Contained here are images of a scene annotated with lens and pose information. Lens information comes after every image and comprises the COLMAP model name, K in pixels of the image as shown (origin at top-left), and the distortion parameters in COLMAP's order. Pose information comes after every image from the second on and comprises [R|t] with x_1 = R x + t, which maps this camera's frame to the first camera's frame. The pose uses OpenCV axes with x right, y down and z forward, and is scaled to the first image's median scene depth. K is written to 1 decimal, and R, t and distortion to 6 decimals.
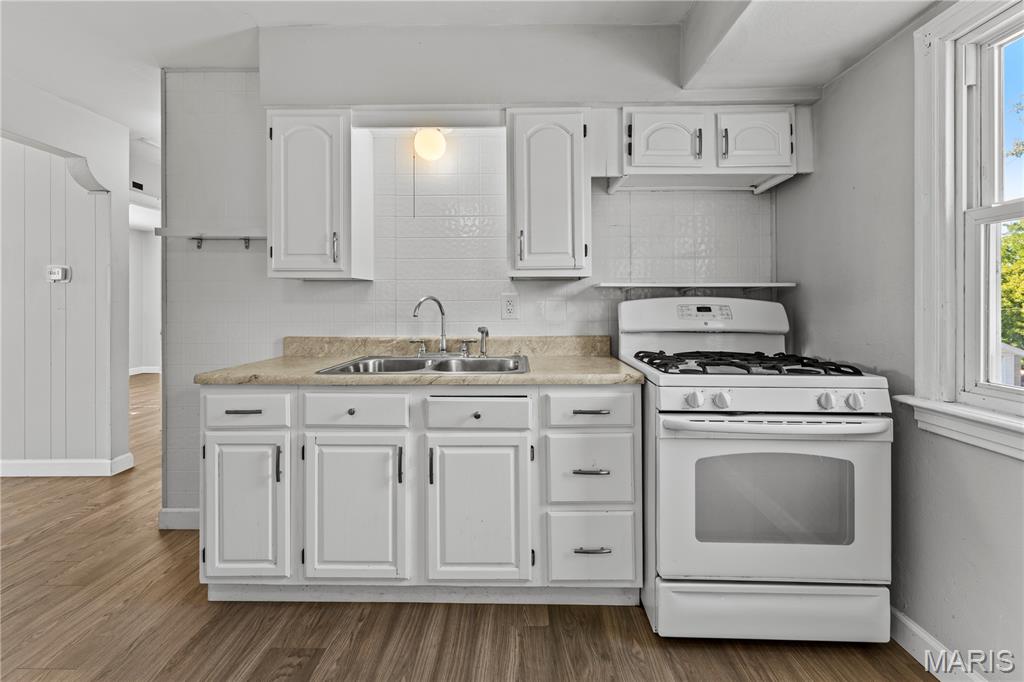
lens RADIAL K [[426.3, 0, 515.5], [0, 426.3, 303.8], [0, 0, 1]] dist [0.000925, 0.000159]
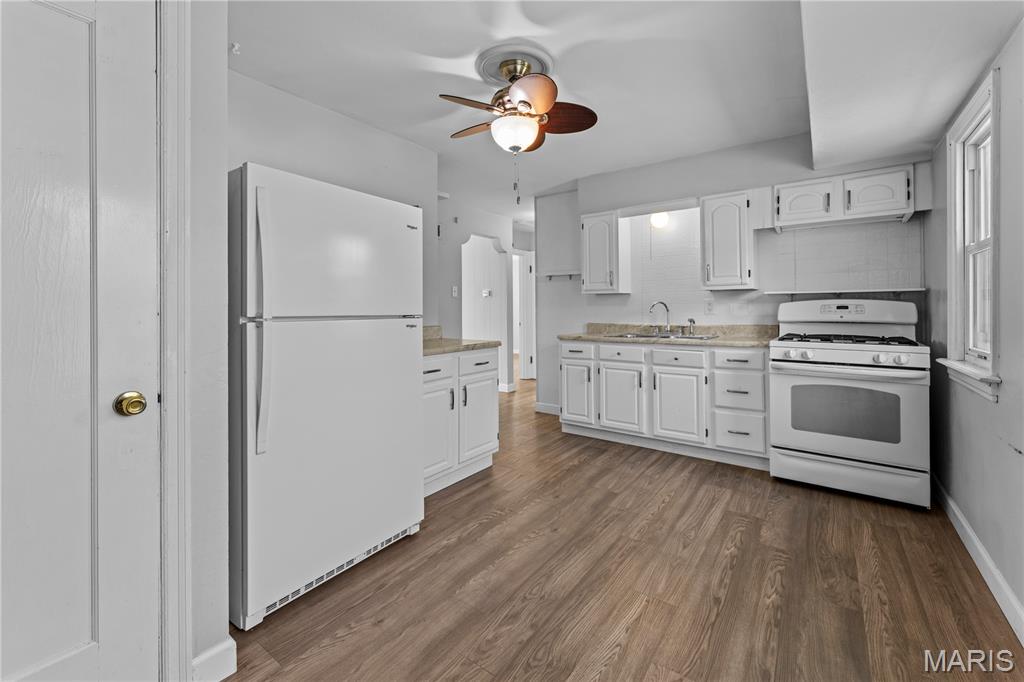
lens RADIAL K [[426.3, 0, 515.5], [0, 426.3, 303.8], [0, 0, 1]] dist [0.000925, 0.000159]
pose [[0.811867, -0.012474, -0.583710, 0.413644], [0.005693, 0.999893, -0.013449, 0.014565], [0.583815, 0.007596, 0.811851, -0.969268]]
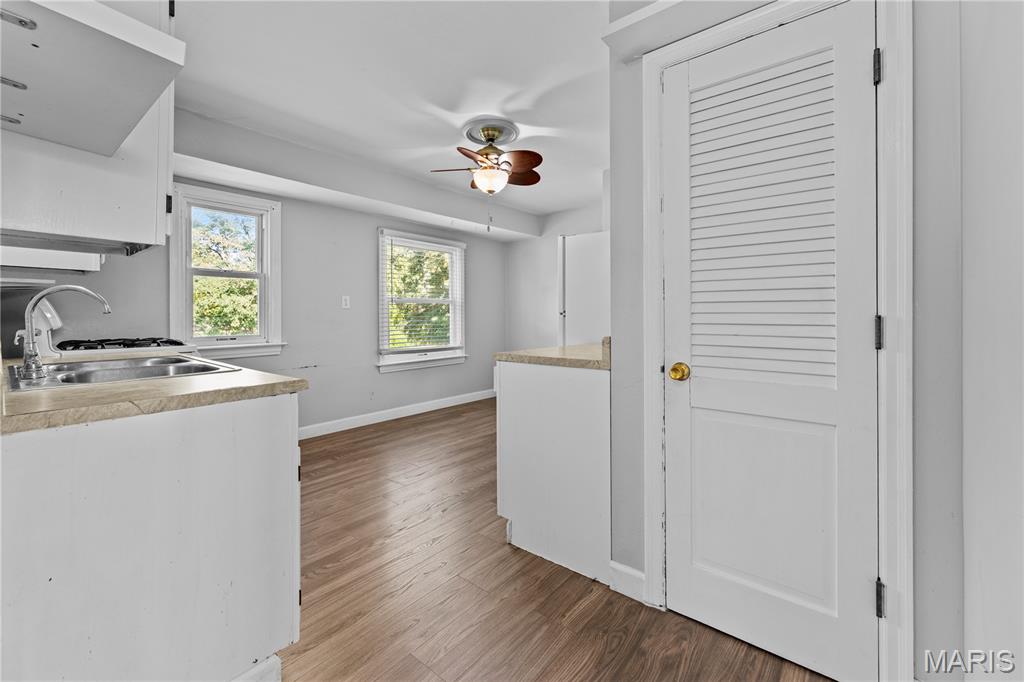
lens RADIAL K [[428.4, 0, 515.4], [0, 428.4, 317.0], [0, 0, 1]] dist [-0.001086, 0.000187]
pose [[-0.776469, 0.000211, 0.630156, -1.373178], [0.003107, 0.999989, 0.003494, 0.040684], [-0.630148, 0.004671, -0.776461, 1.196381]]
